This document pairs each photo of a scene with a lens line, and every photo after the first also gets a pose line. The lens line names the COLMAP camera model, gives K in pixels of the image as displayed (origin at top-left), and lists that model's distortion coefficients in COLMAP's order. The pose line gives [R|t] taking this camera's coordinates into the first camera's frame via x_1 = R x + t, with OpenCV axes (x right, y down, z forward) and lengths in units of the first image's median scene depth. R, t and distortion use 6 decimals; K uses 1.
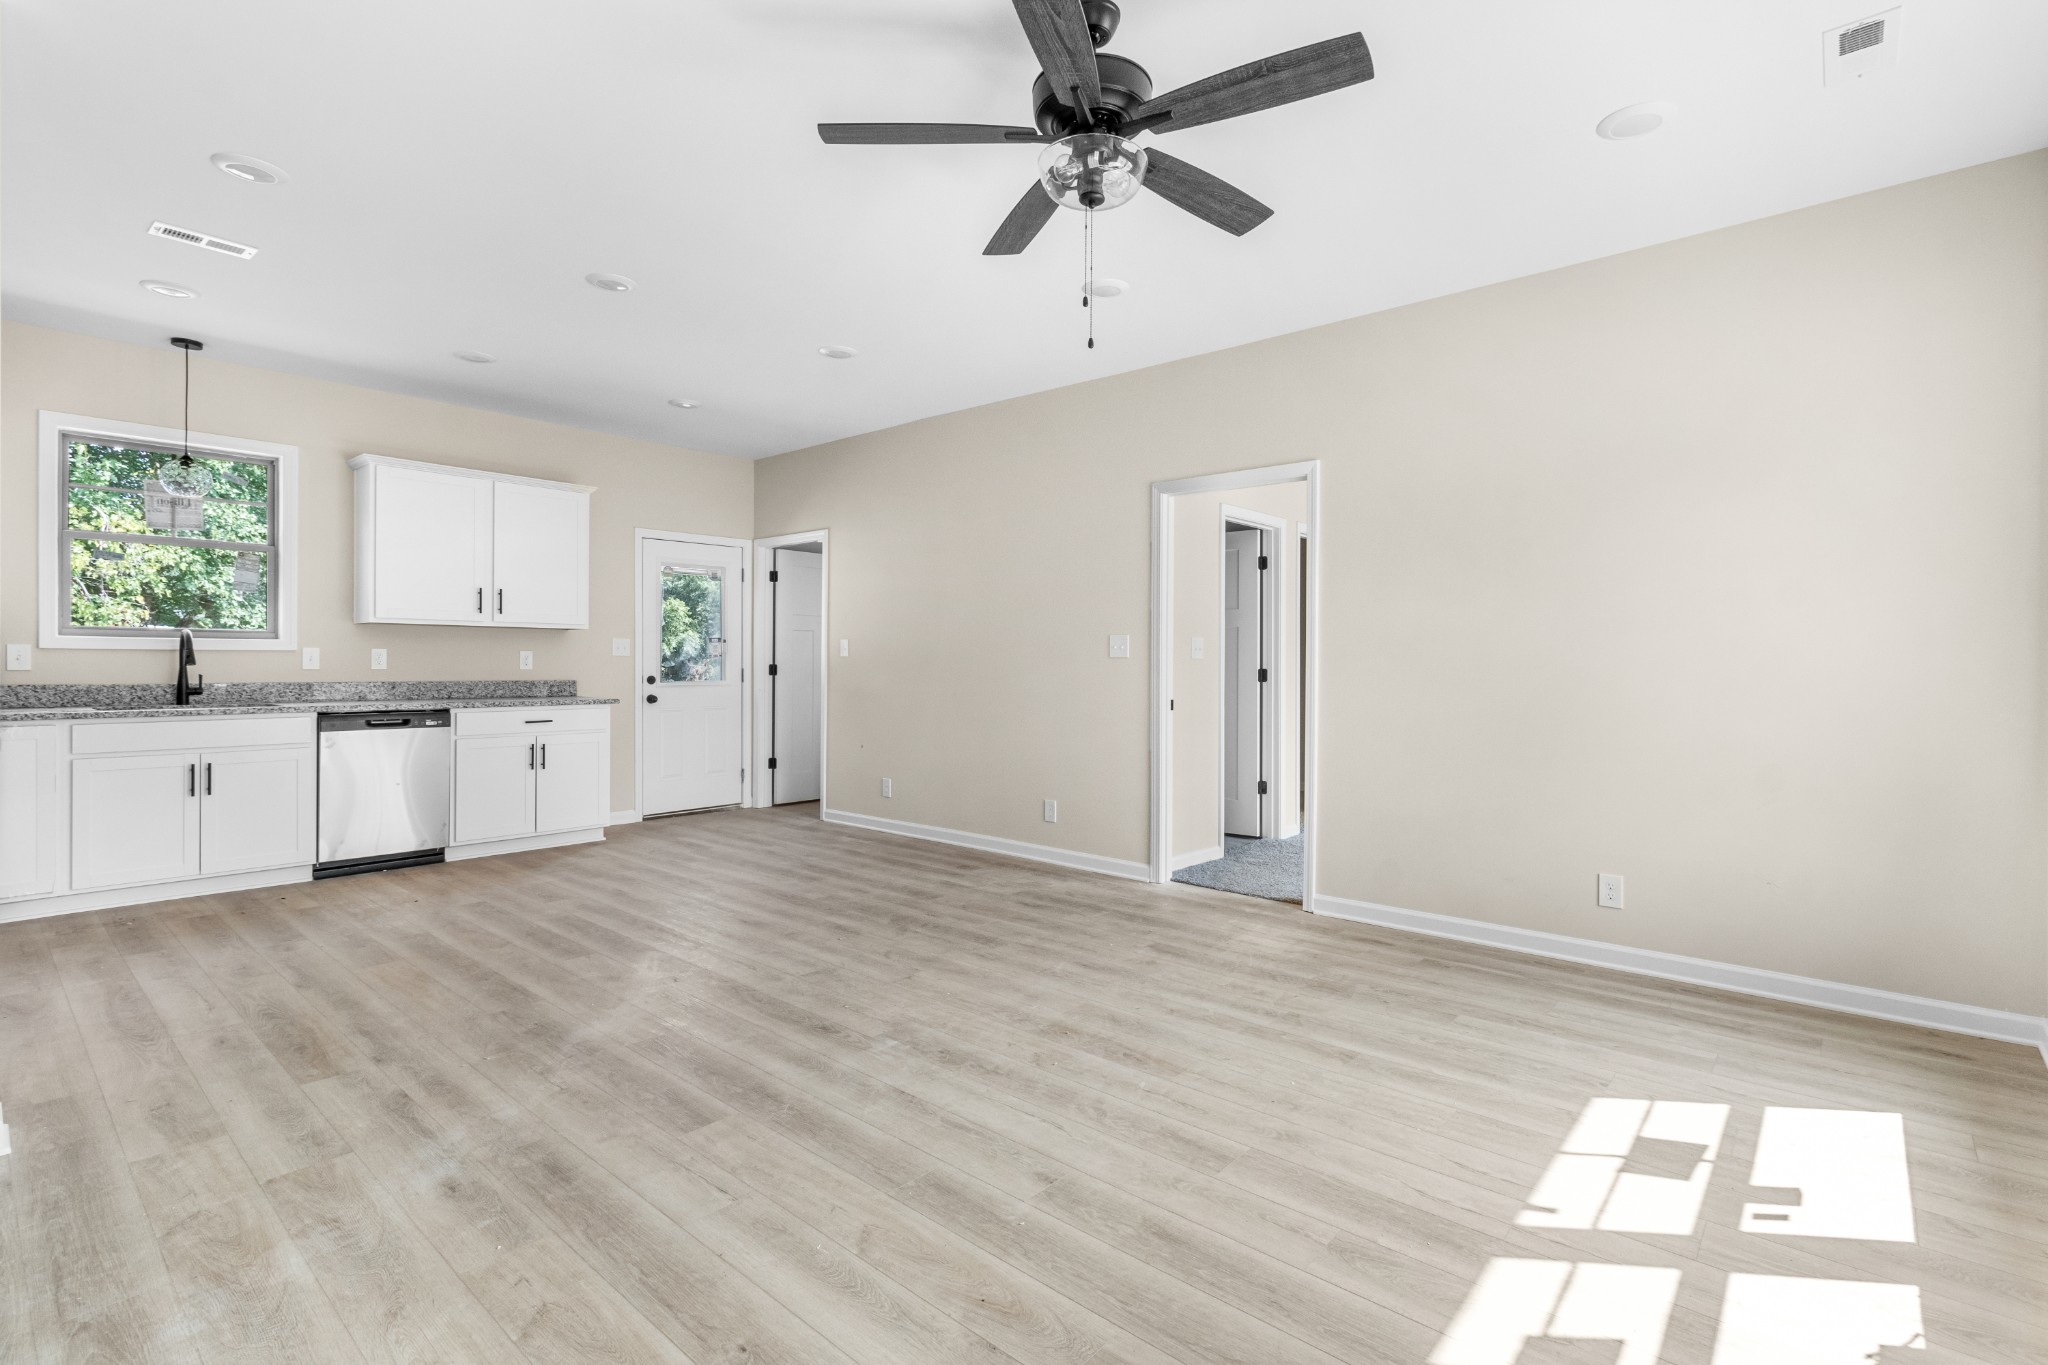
lens RADIAL K [[960.1, 0, 1052.5], [0, 960.1, 659.6], [0, 0, 1]] dist [0.000572, 0.000155]
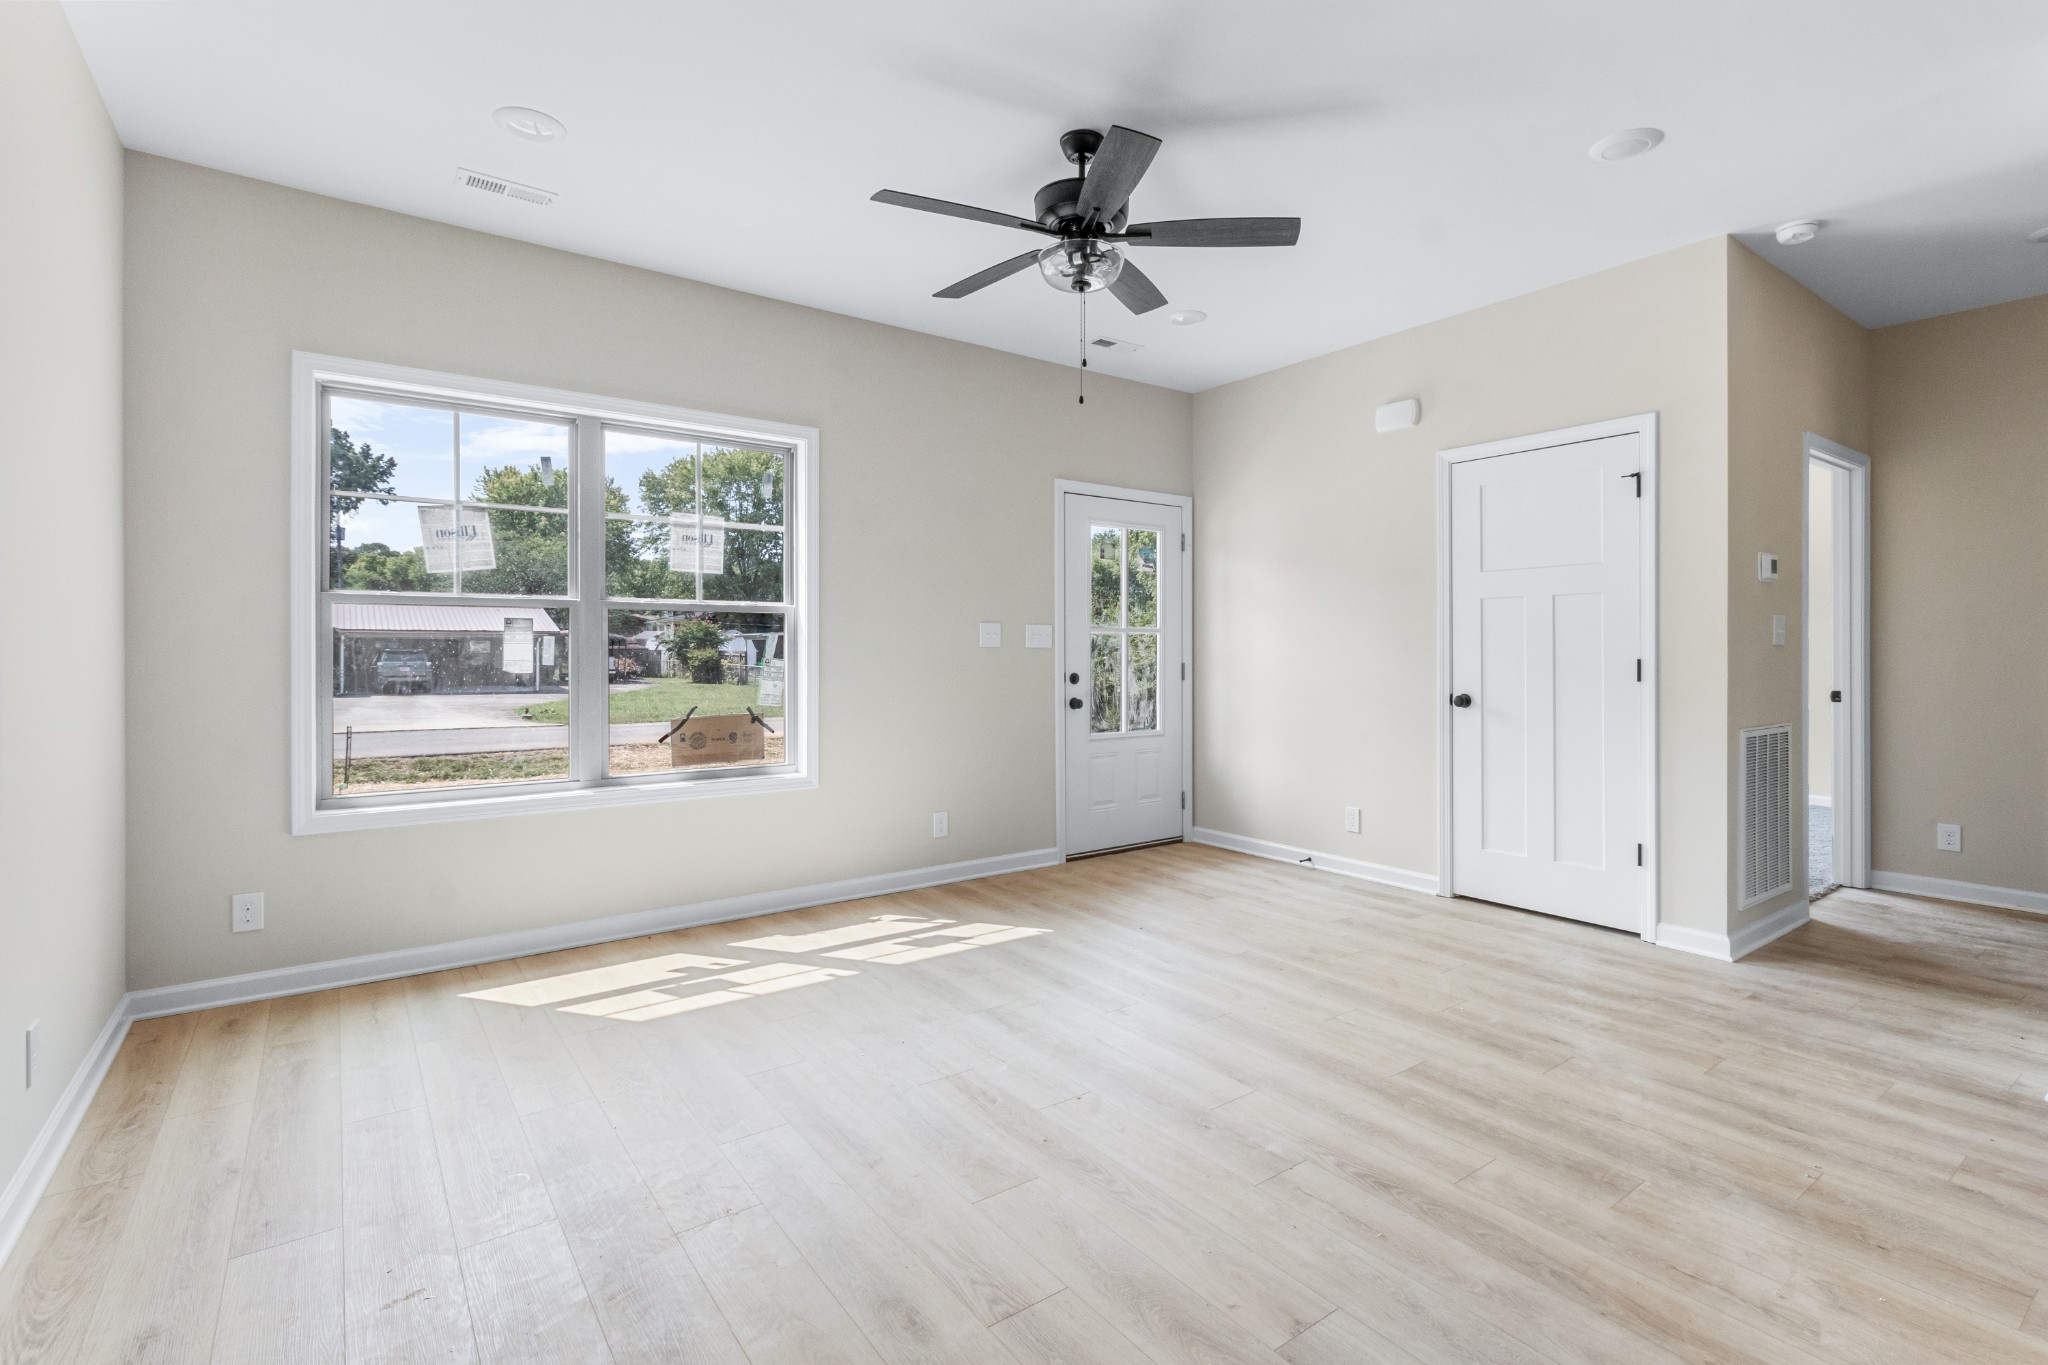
lens RADIAL K [[960.1, 0, 1052.5], [0, 960.1, 659.6], [0, 0, 1]] dist [0.000572, 0.000155]
pose [[-0.975662, -0.005378, 0.219214, -0.200731], [-0.003706, 0.999961, 0.008039, 0.003216], [-0.219248, 0.007031, -0.975644, 2.224755]]
